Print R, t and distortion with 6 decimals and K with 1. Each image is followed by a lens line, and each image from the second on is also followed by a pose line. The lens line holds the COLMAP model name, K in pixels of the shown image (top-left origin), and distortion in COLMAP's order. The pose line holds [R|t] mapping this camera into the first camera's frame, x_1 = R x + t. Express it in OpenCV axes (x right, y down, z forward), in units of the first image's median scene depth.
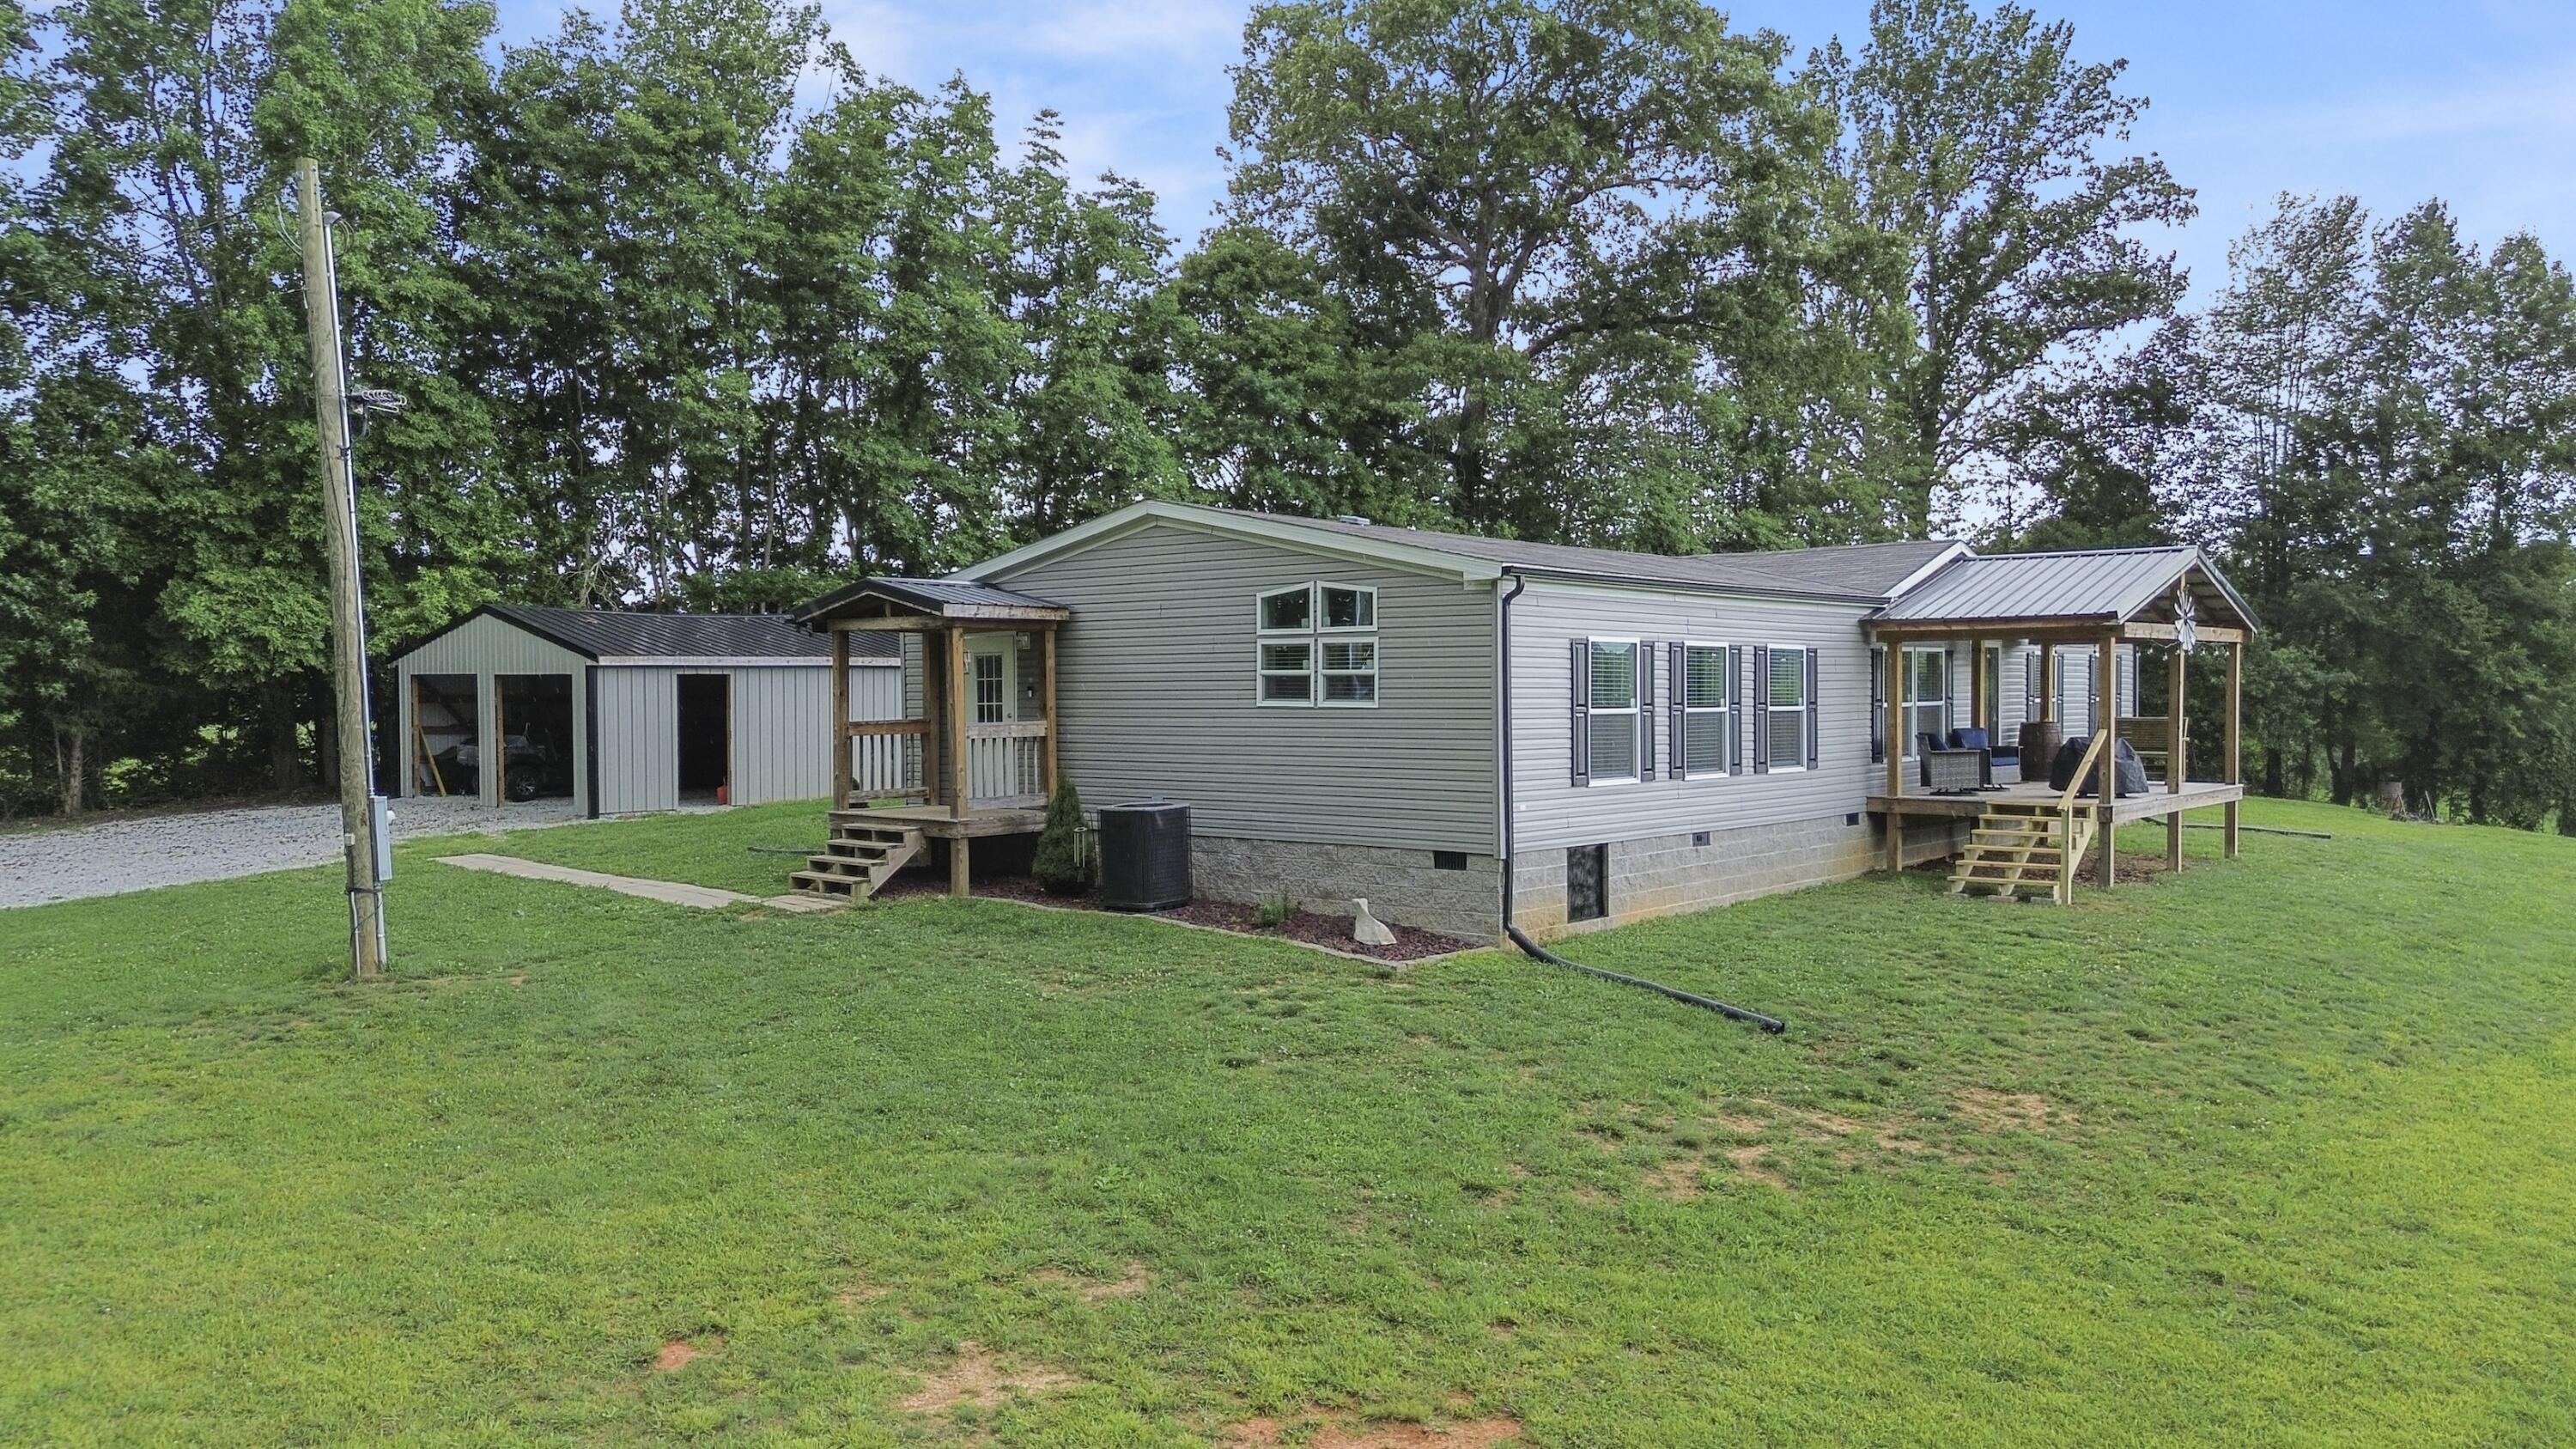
lens RADIAL K [[1873.1, 0, 1305.9], [0, 1873.1, 714.0], [0, 0, 1]] dist [0.065940, -0.001429]
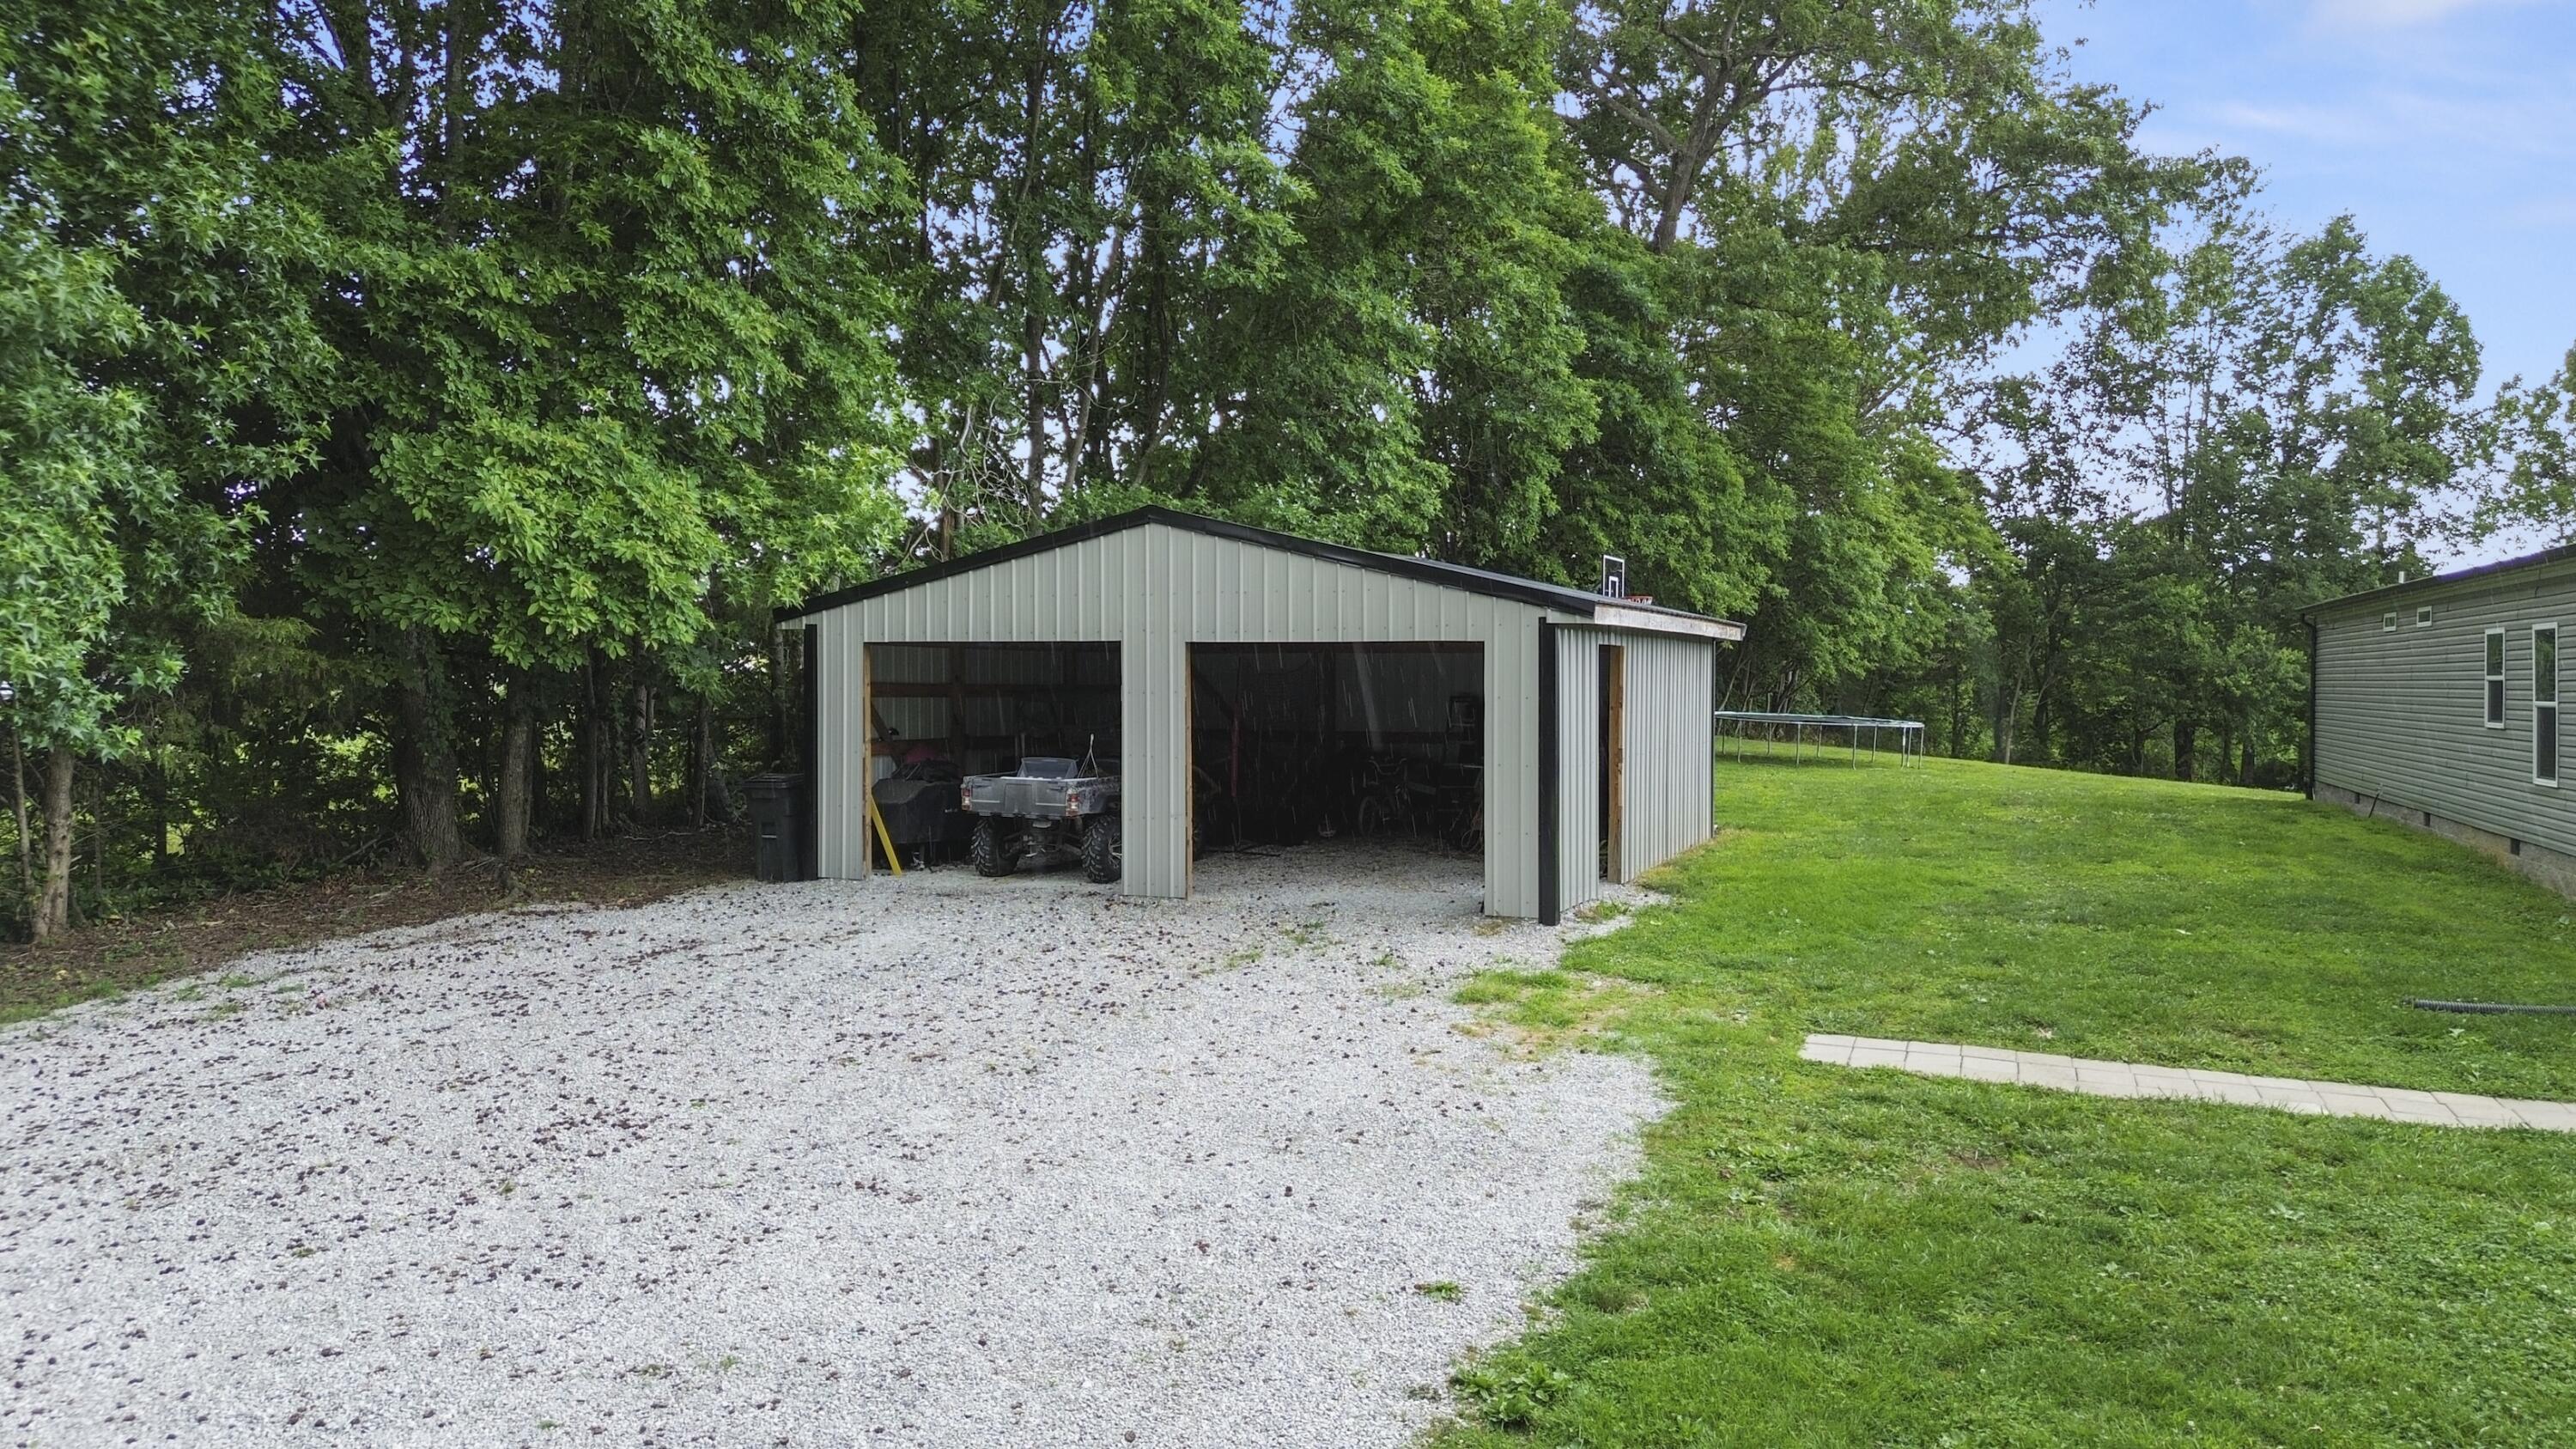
lens RADIAL K [[1873.1, 0, 1305.9], [0, 1873.1, 714.0], [0, 0, 1]] dist [0.065940, -0.001429]
pose [[0.931138, -0.016716, 0.364285, -0.860805], [0.007653, 0.999625, 0.026309, -0.021004], [-0.364588, -0.021710, 0.930916, 0.762315]]
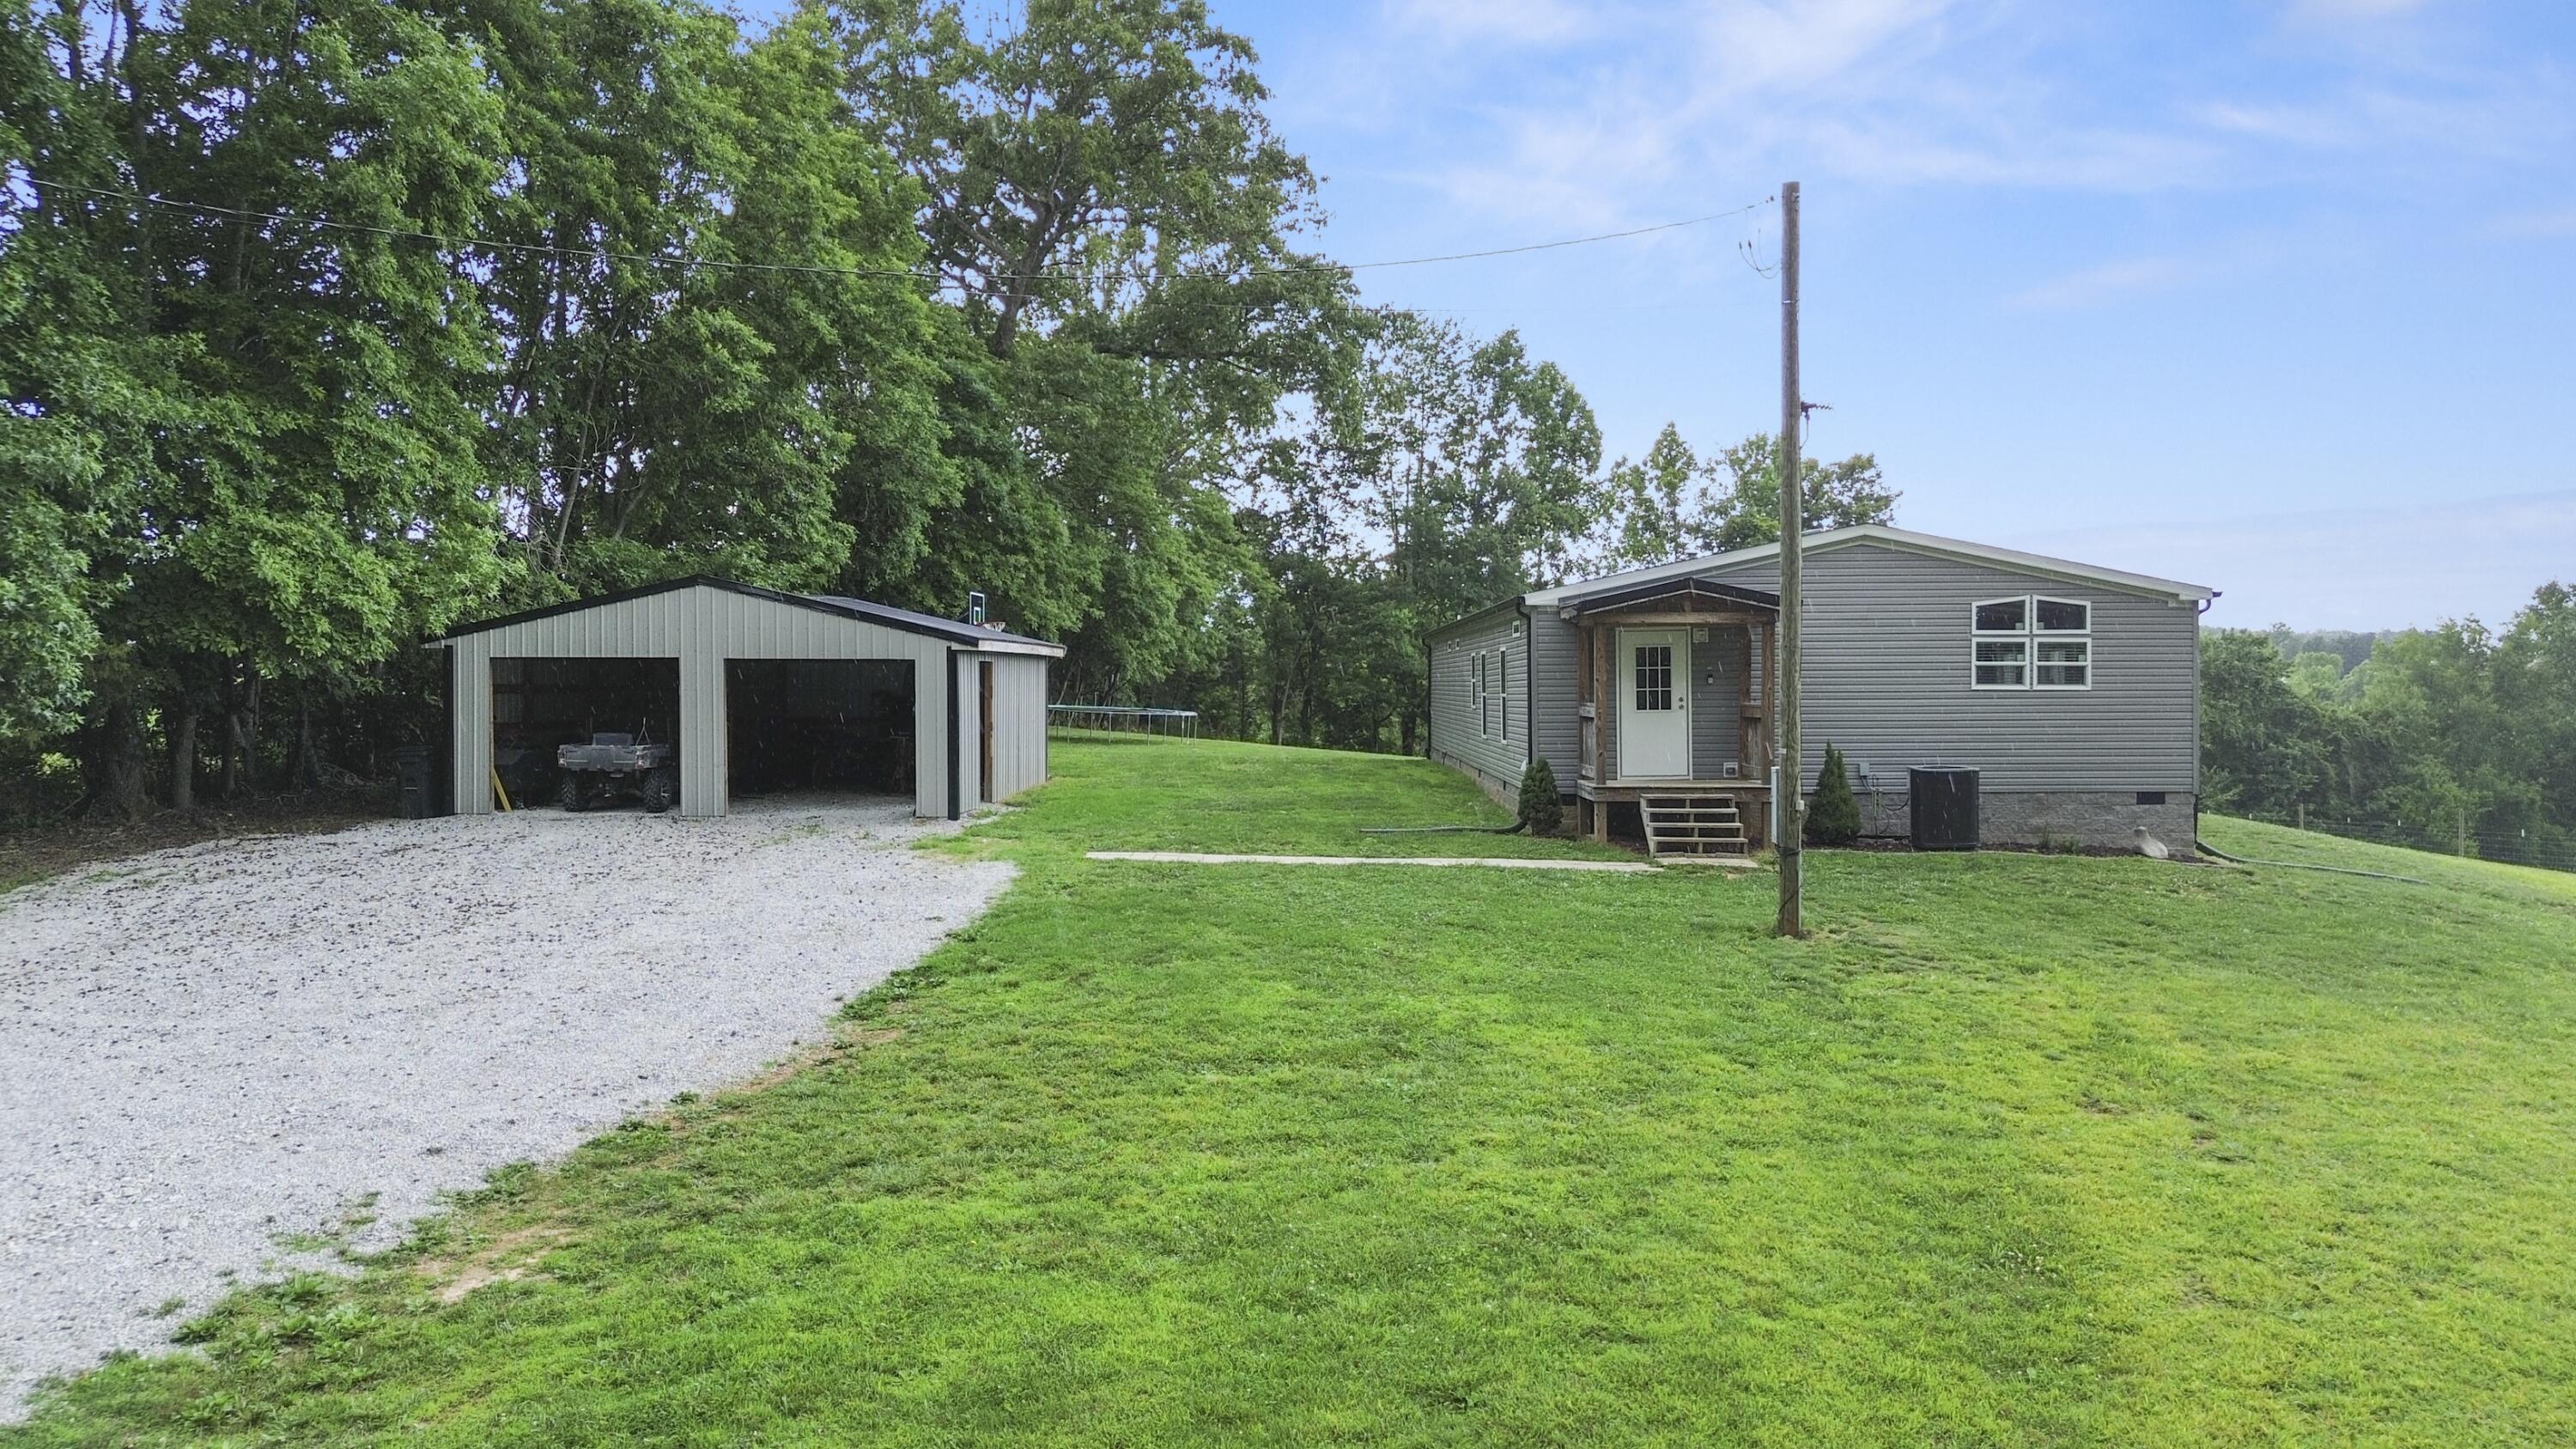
lens RADIAL K [[1873.1, 0, 1305.9], [0, 1873.1, 714.0], [0, 0, 1]] dist [0.065940, -0.001429]
pose [[0.751248, -0.024131, 0.659579, -1.158761], [0.008063, 0.999592, 0.027388, -0.025250], [-0.659971, -0.015257, 0.751136, 0.303314]]
